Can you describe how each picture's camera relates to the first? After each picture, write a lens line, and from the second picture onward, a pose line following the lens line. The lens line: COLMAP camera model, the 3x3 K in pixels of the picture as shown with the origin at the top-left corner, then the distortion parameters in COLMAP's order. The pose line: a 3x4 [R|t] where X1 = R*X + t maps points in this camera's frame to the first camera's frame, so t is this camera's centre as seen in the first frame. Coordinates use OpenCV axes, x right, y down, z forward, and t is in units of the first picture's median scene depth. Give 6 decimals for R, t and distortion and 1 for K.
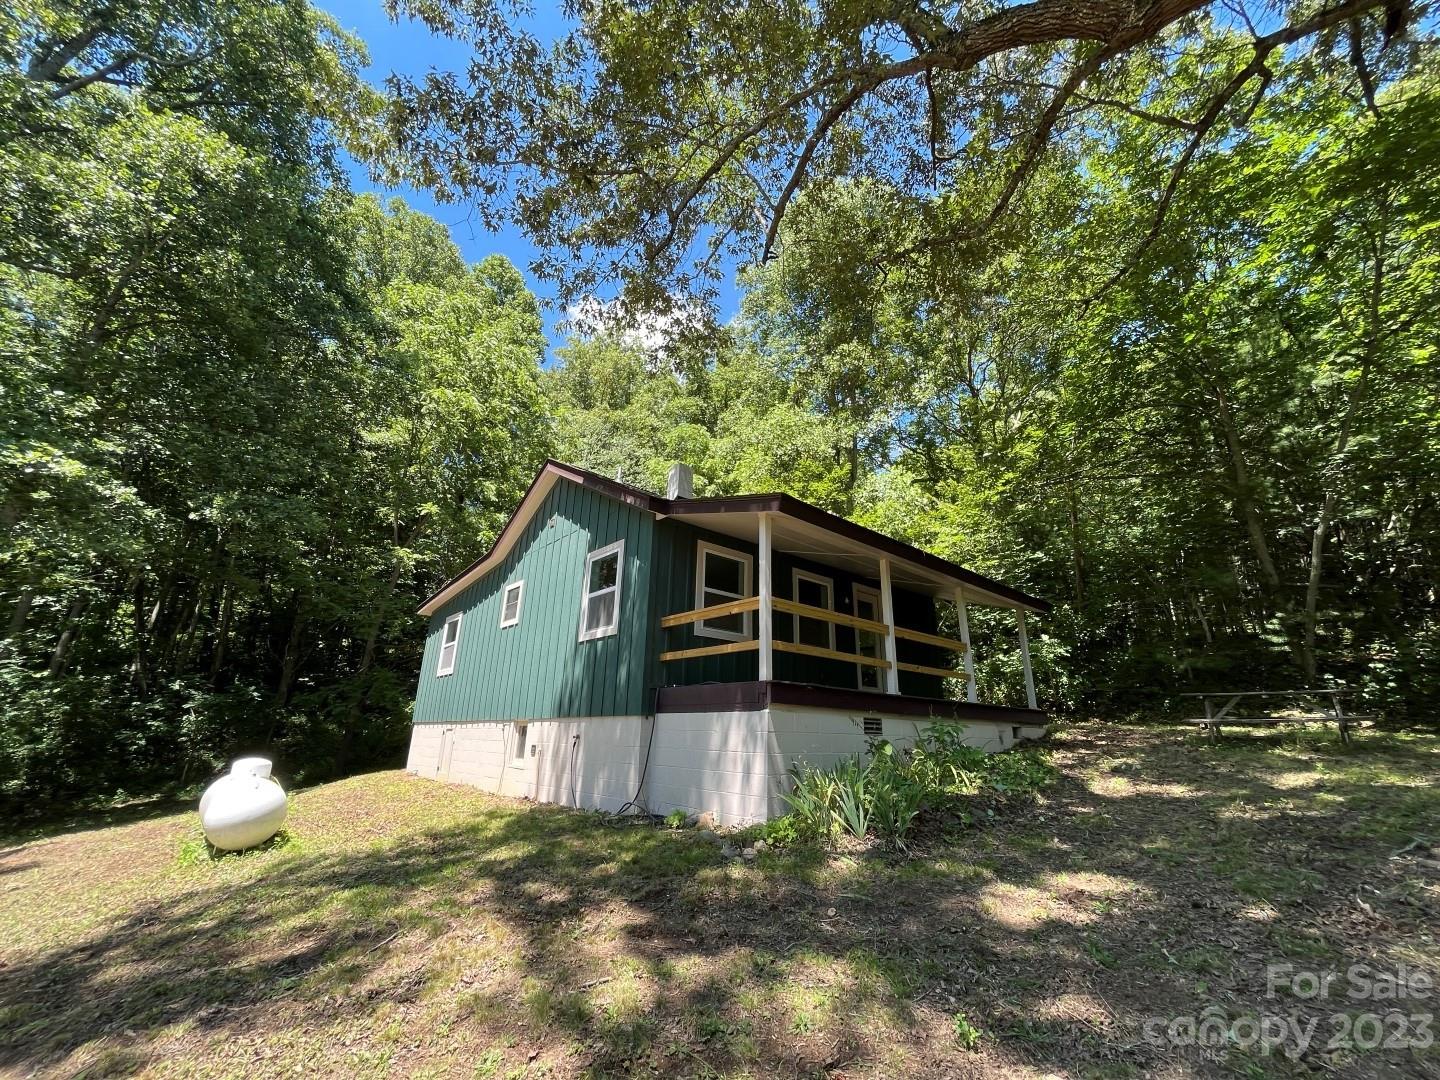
lens RADIAL K [[580.8, 0, 720.0], [0, 580.8, 540.0], [0, 0, 1]] dist [-0.000107, -0.000234]
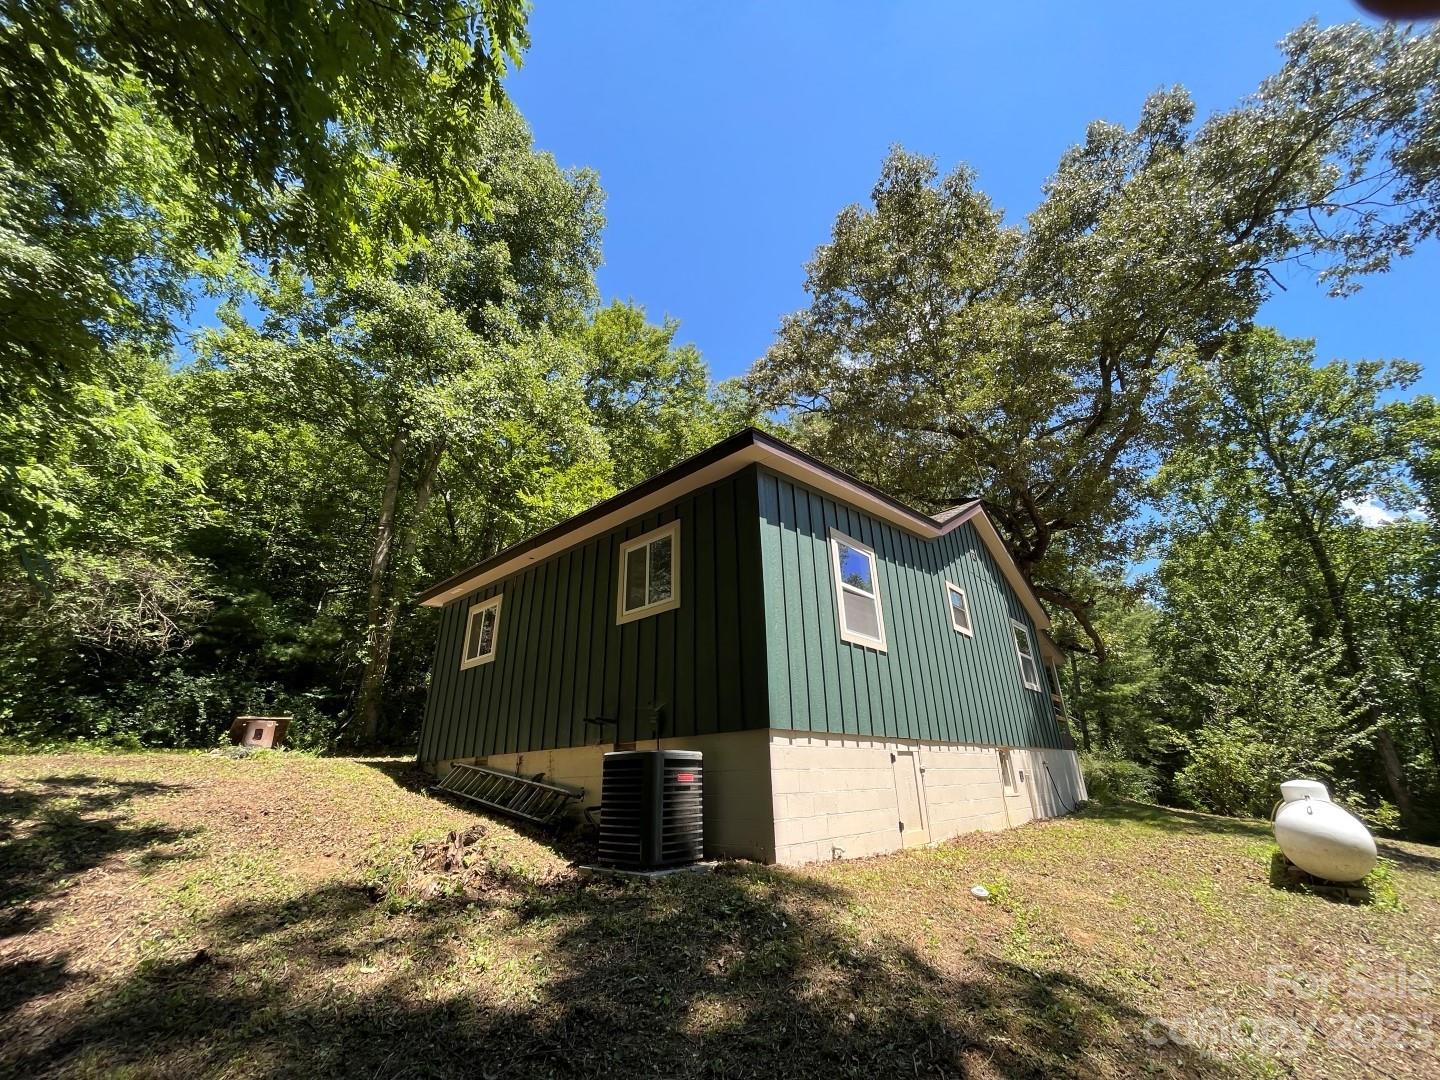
lens RADIAL K [[580.8, 0, 720.0], [0, 580.8, 540.0], [0, 0, 1]] dist [-0.000107, -0.000234]
pose [[-0.099050, 0.363590, 0.926278, -1.472733], [-0.307043, 0.874267, -0.376007, 0.584360], [-0.946527, -0.321651, 0.025042, 1.733018]]
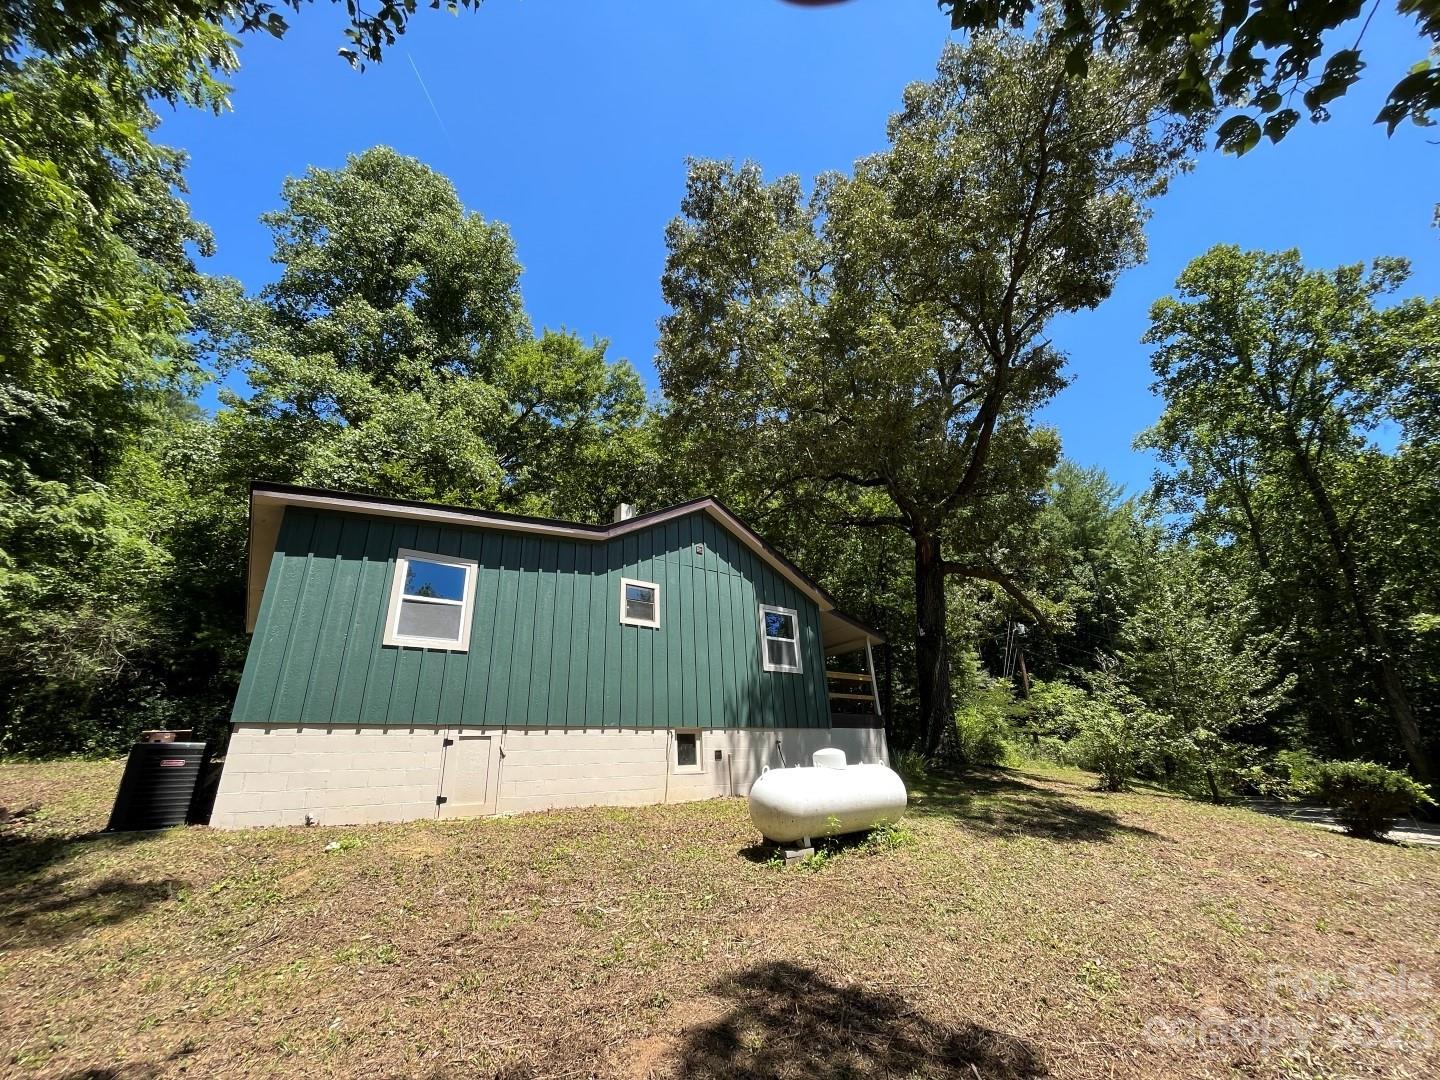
lens RADIAL K [[580.8, 0, 720.0], [0, 580.8, 540.0], [0, 0, 1]] dist [-0.000107, -0.000234]
pose [[0.093160, 0.358693, 0.928795, -1.585481], [-0.277491, 0.905244, -0.321765, 0.360534], [-0.956201, -0.227757, 0.183867, 0.926000]]
